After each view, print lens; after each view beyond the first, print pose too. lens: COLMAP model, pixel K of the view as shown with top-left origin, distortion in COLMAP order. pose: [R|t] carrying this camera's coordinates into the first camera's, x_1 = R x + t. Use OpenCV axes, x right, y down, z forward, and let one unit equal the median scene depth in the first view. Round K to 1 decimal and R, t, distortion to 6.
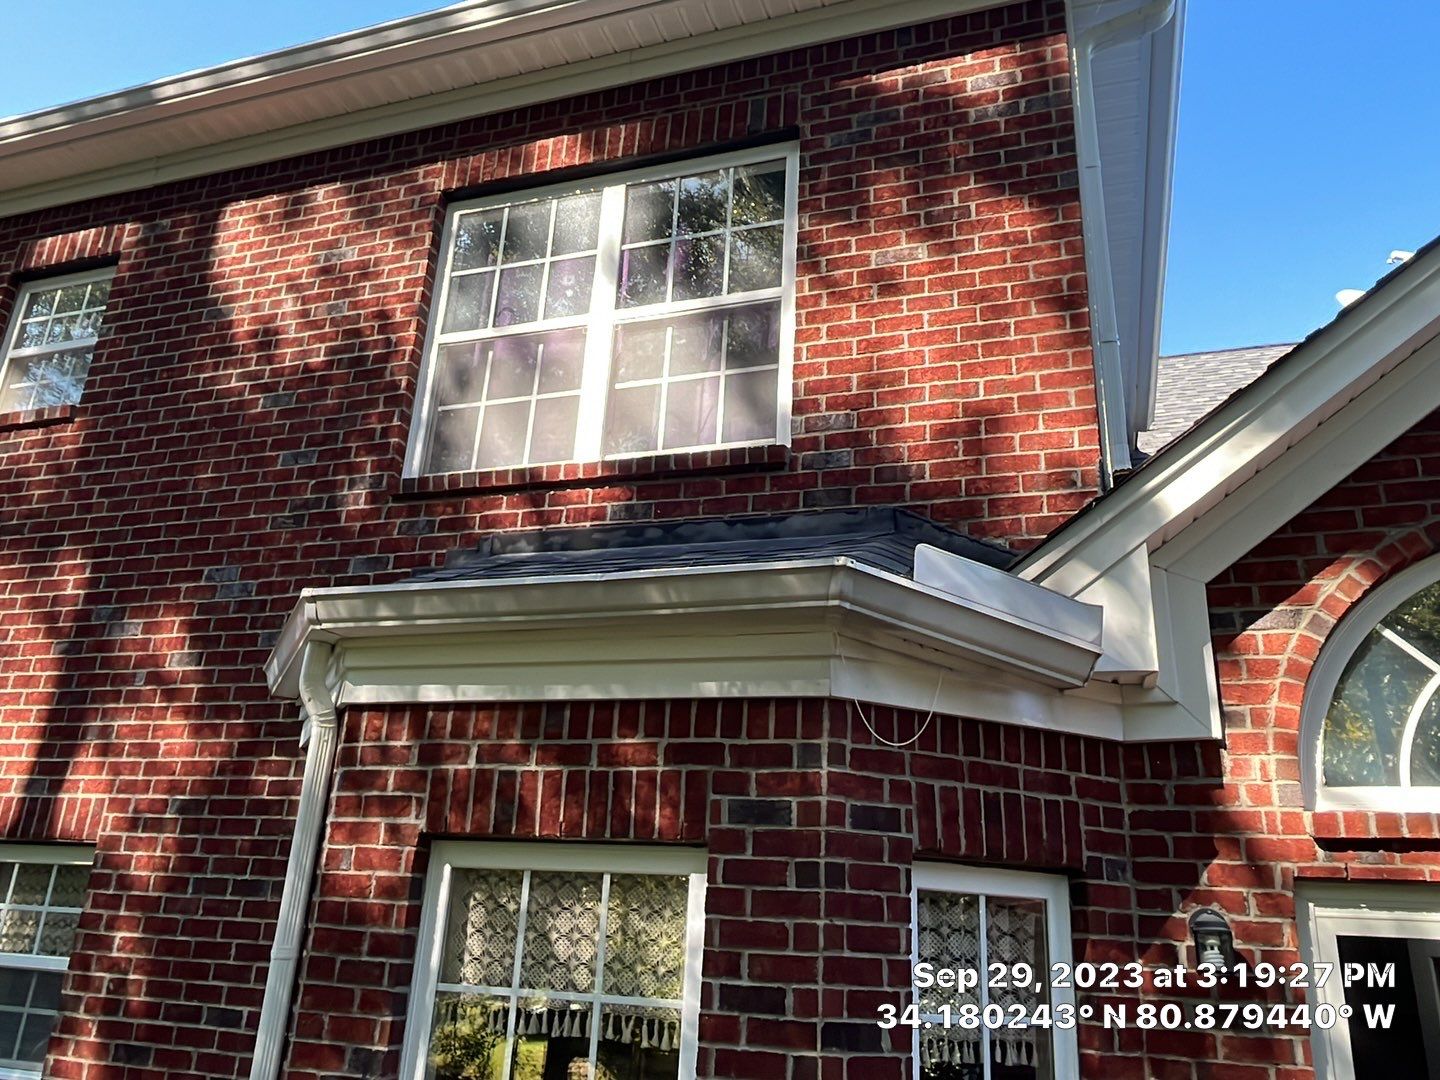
lens RADIAL K [[1083.3, 0, 717.7], [0, 1083.3, 537.8], [0, 0, 1]] dist [0.005097, -0.007146]
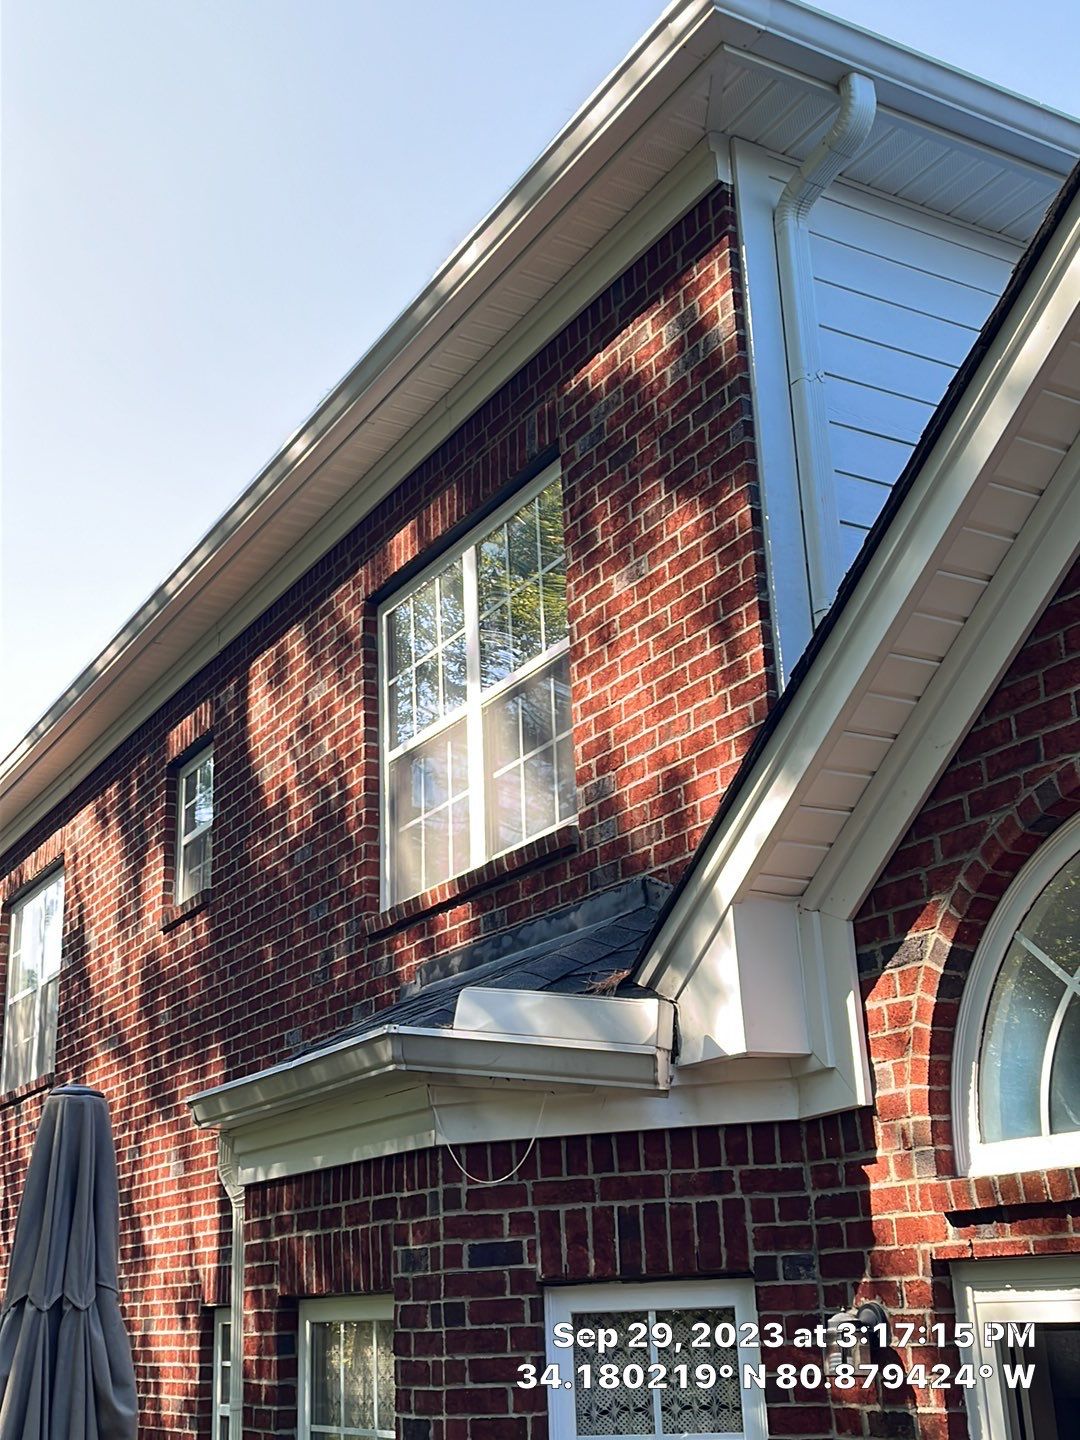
lens RADIAL K [[1711.9, 0, 538.0], [0, 1711.9, 725.8], [0, 0, 1]] dist [0.119801, -0.311275]
pose [[0.746325, -0.287317, -0.600373, 1.174556], [0.304686, 0.949447, -0.075614, -0.079038], [0.591747, -0.126492, 0.796137, -0.219281]]
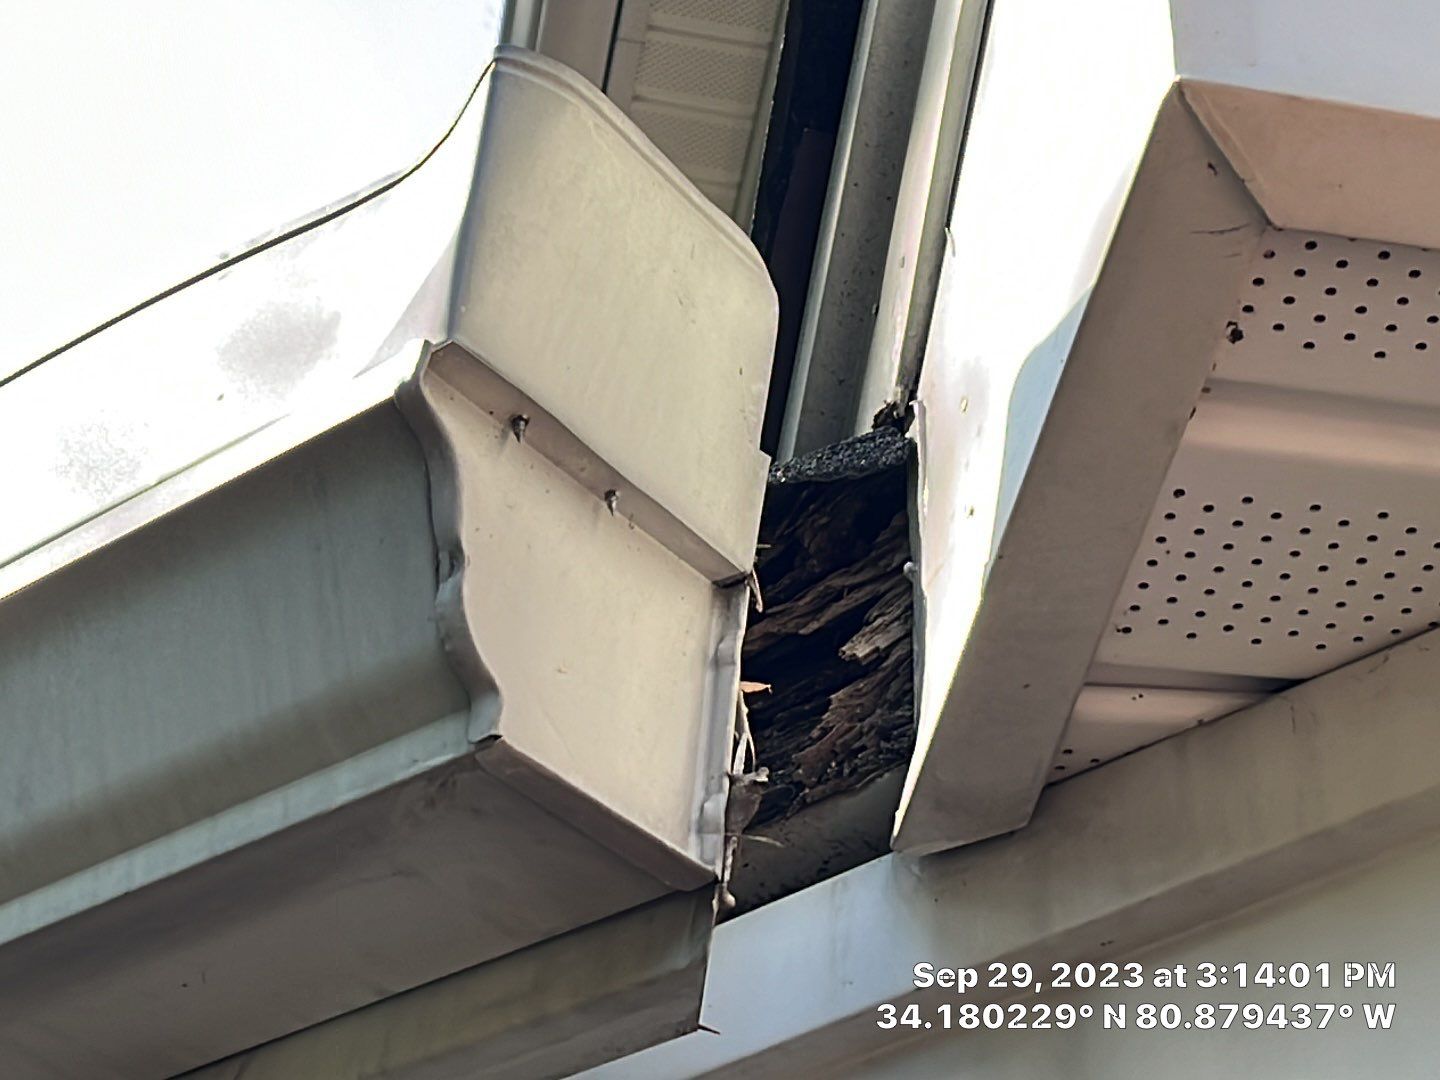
lens RADIAL K [[3513.5, 0, 720.0], [0, 3513.5, 540.0], [0, 0, 1]] dist [0.155137, -0.015032]
pose [[0.476707, -0.634387, -0.608526, 0.518828], [0.290174, 0.767002, -0.572282, 0.293058], [0.829789, 0.096232, 0.549718, 0.774536]]
